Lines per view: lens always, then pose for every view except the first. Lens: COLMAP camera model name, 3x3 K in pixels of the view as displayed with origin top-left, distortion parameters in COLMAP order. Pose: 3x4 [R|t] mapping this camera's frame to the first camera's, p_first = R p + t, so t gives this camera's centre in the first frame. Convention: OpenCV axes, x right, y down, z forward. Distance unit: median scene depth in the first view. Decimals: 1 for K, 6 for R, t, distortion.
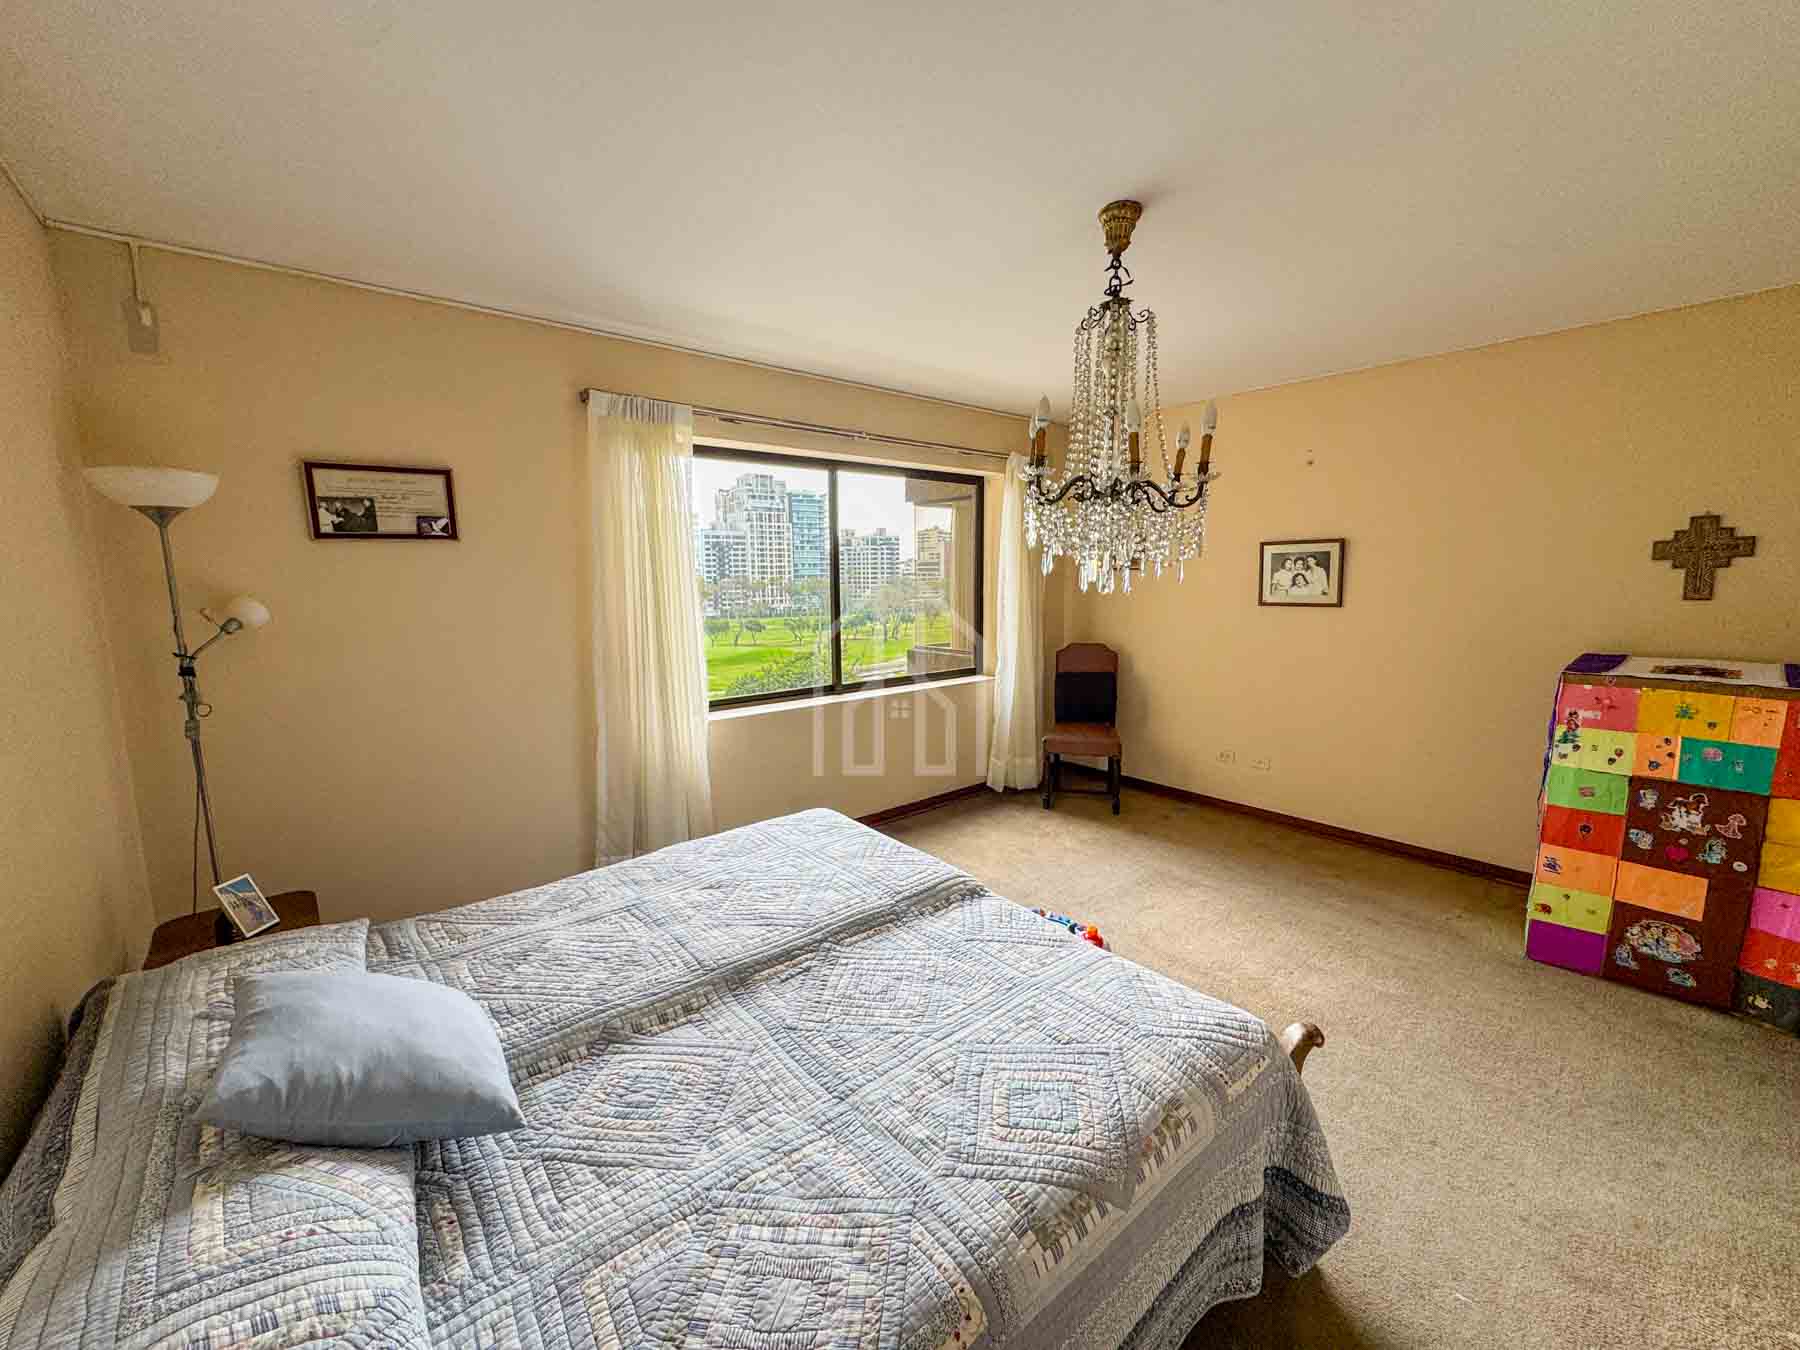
lens RADIAL K [[724.8, 0, 898.8], [0, 724.8, 663.8], [0, 0, 1]] dist [-0.001374, -0.000039]
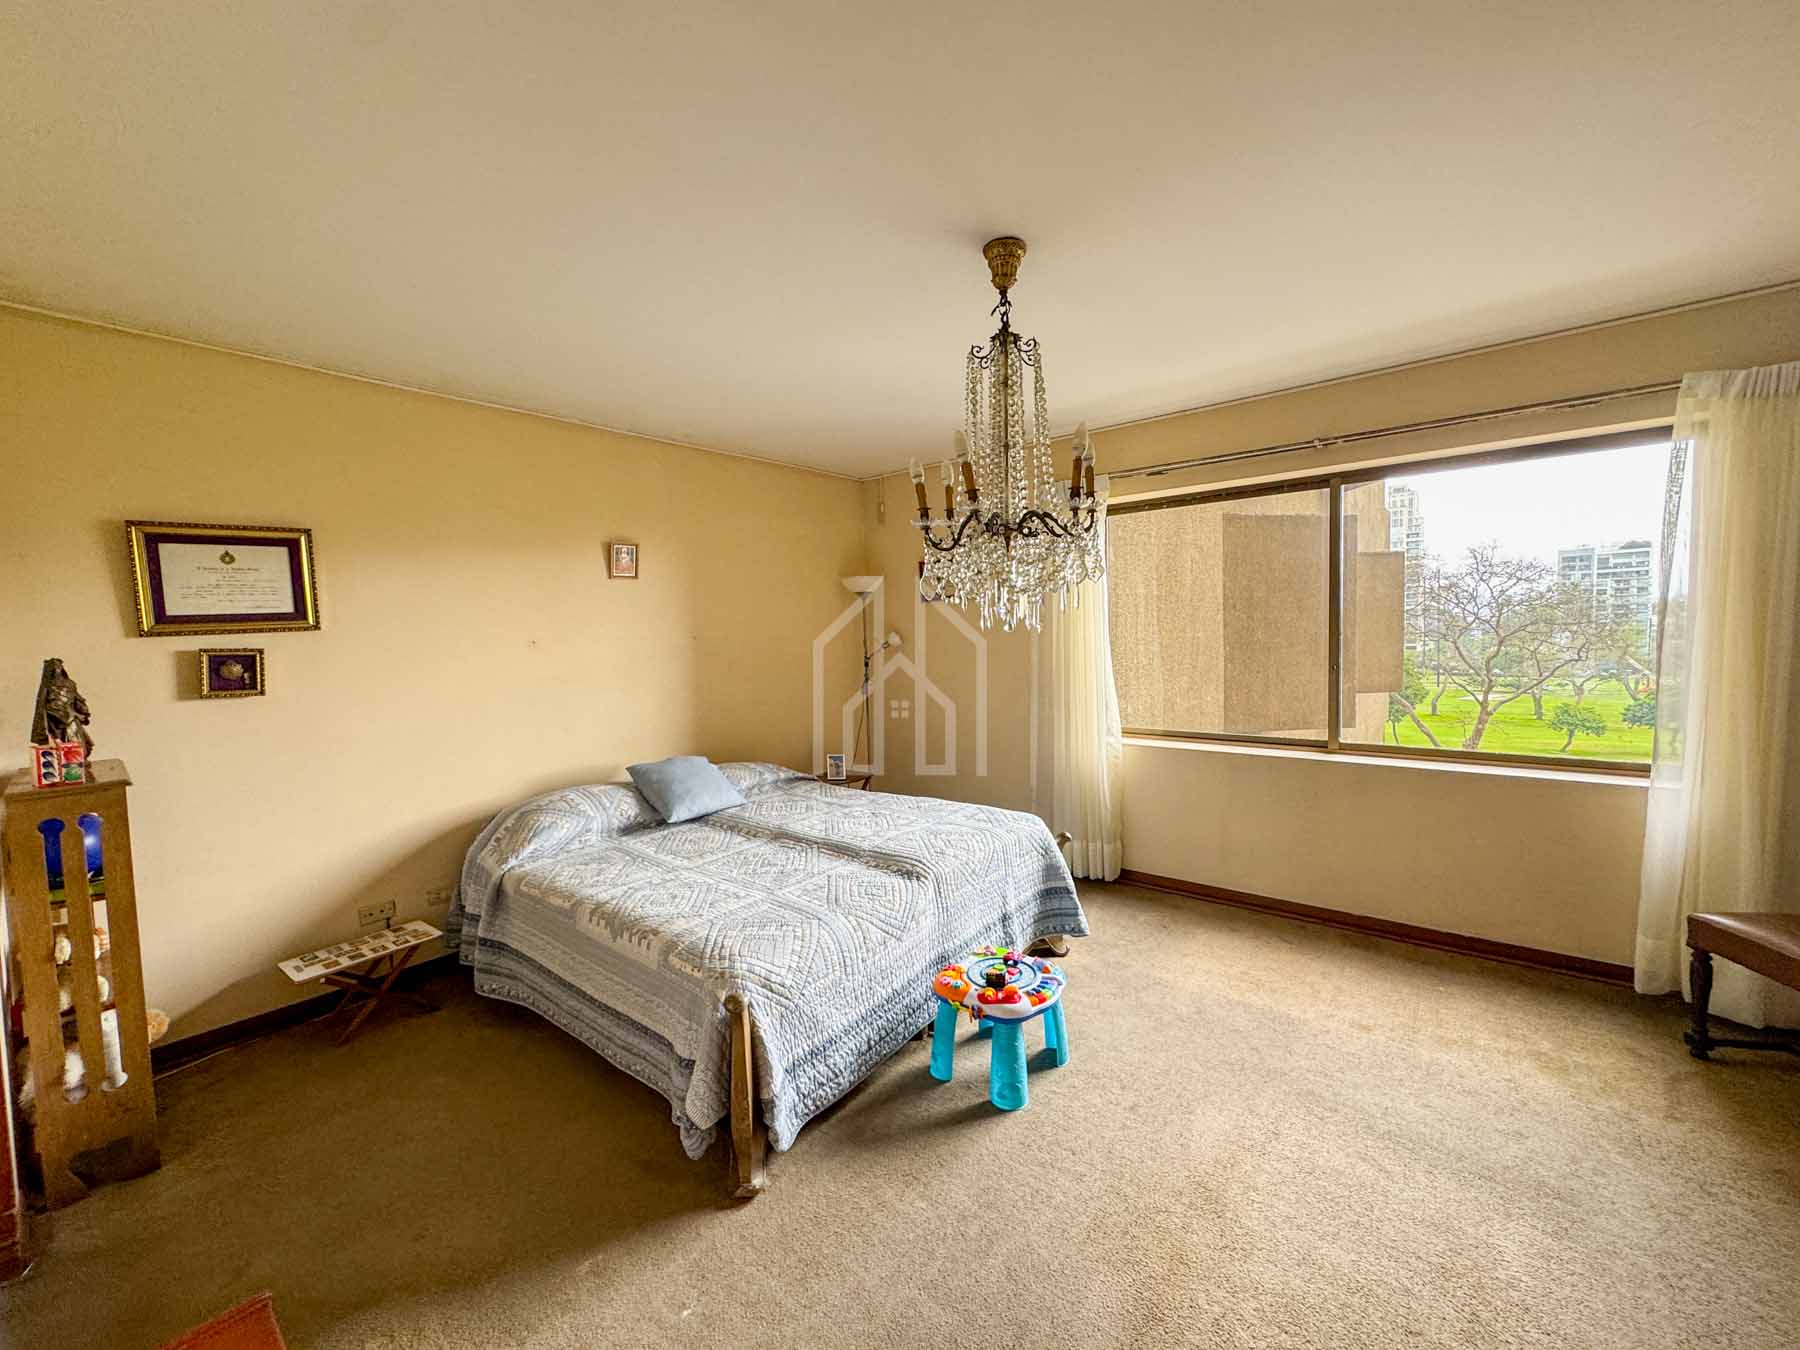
lens RADIAL K [[719.0, 0, 900.6], [0, 719.0, 669.4], [0, 0, 1]] dist [0.000361, 0.000236]
pose [[0.171679, 0.058747, -0.983400, 1.287502], [-0.098548, 0.994238, 0.042190, -0.080794], [0.980211, 0.089669, 0.176479, 0.744002]]
